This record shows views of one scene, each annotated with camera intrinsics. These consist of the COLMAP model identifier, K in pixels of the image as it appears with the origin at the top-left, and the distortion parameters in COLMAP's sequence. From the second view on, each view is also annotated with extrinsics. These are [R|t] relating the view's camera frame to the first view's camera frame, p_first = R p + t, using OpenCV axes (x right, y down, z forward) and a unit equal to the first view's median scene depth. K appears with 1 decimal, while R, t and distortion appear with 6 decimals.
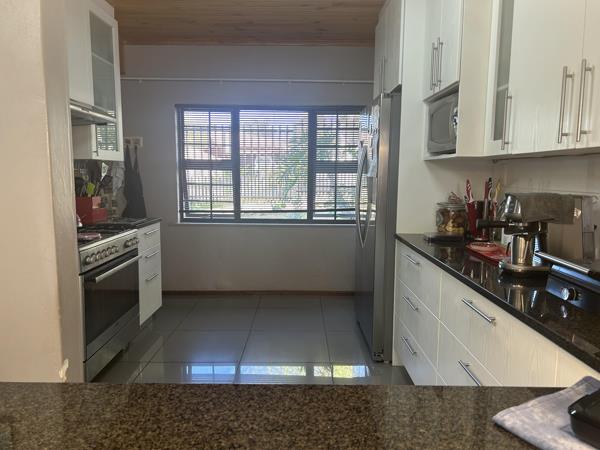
lens RADIAL K [[451.9, 0, 300.0], [0, 451.9, 225.0], [0, 0, 1]] dist [0.065171, 0.000968]
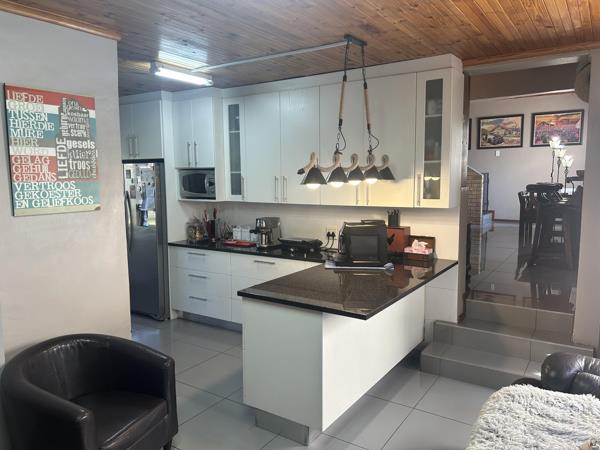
lens RADIAL K [[451.9, 0, 300.0], [0, 451.9, 225.0], [0, 0, 1]] dist [0.065171, 0.000968]
pose [[0.556854, -0.097746, 0.824839, -0.983259], [0.109555, 0.993019, 0.043714, -0.072206], [-0.823354, 0.066023, 0.563675, -0.420737]]
